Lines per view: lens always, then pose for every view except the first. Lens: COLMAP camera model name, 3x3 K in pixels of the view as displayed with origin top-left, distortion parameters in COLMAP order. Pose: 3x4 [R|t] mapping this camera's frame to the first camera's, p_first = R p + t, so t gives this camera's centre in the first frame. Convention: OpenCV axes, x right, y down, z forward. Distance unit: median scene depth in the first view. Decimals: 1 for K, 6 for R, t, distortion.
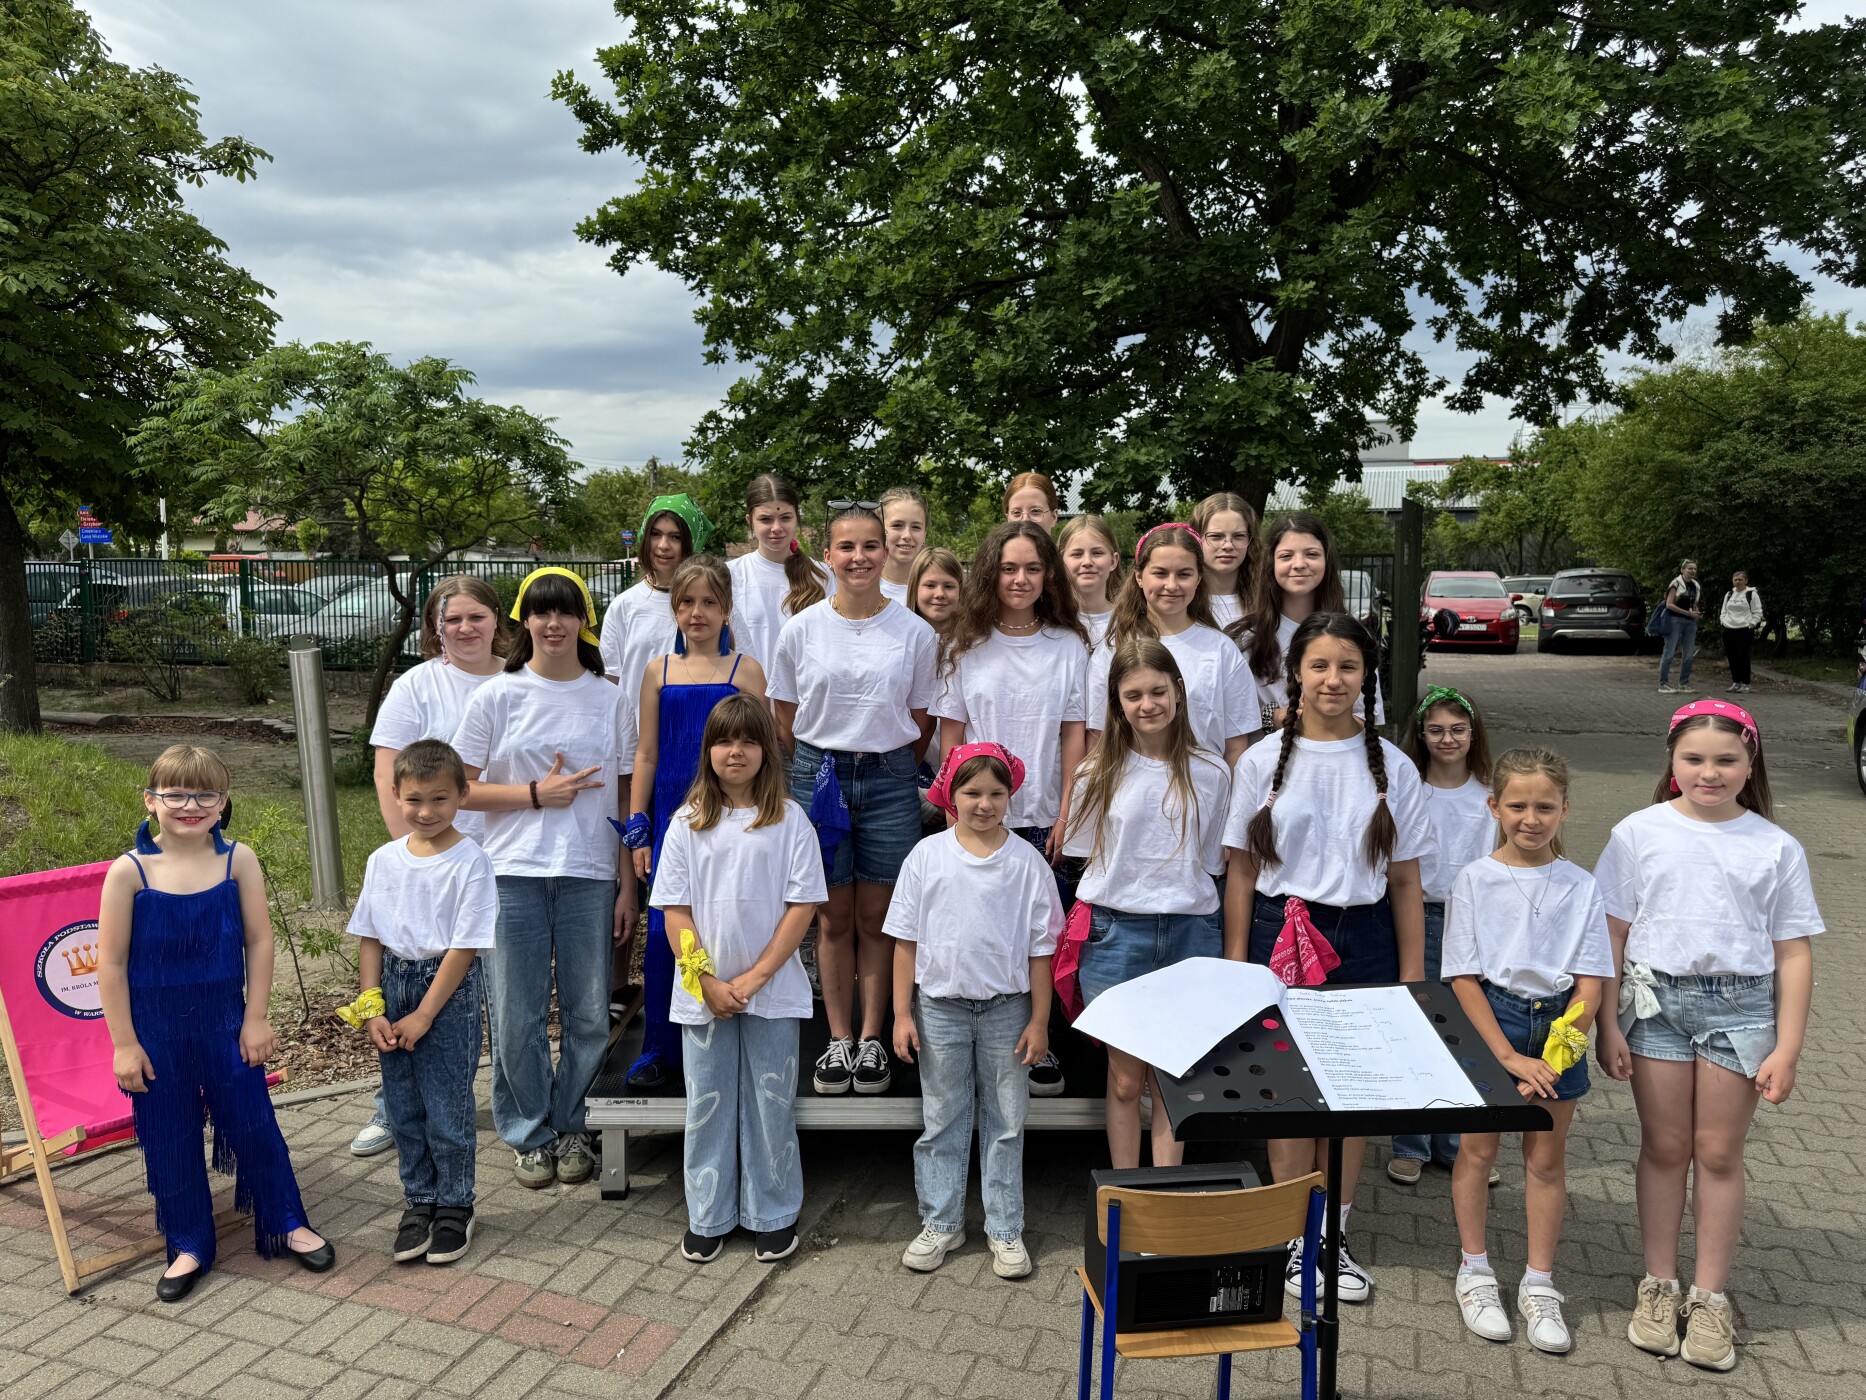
lens RADIAL K [[1395.7, 0, 933.0], [0, 1395.7, 700.0], [0, 0, 1]] dist [-0.039909, 0.002690]
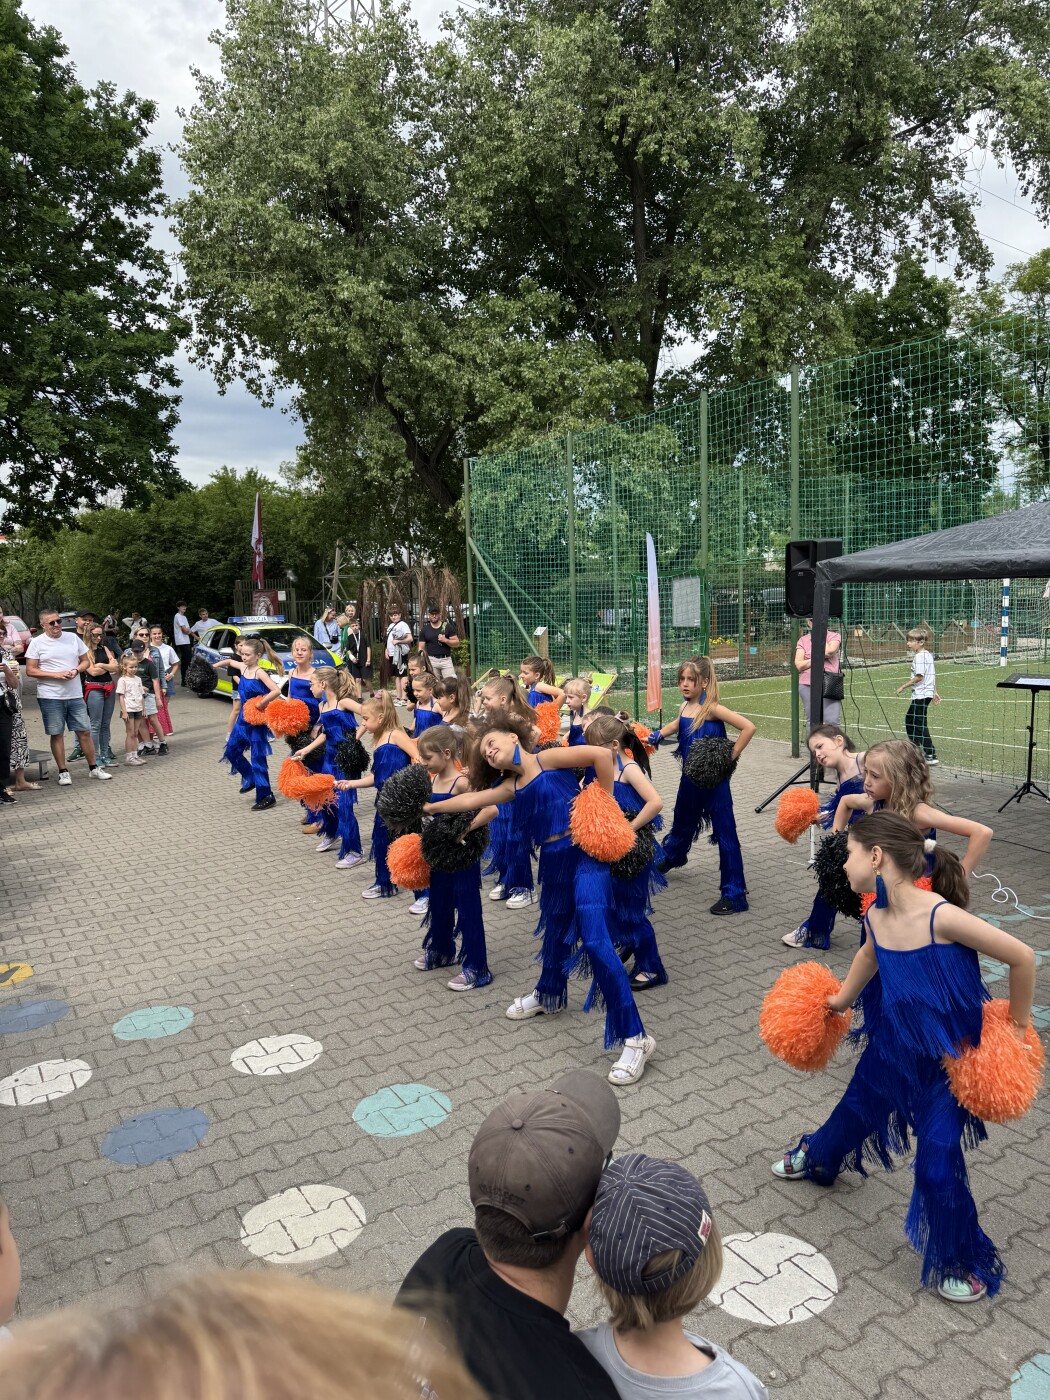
lens RADIAL K [[1047.2, 0, 561.6], [0, 1047.2, 703.7], [0, 0, 1]] dist [-0.039909, 0.002690]
pose [[0.631466, -0.091885, 0.769940, -0.357635], [0.096466, 0.994549, 0.039573, 0.068596], [-0.769380, 0.049284, 0.636887, -0.709895]]
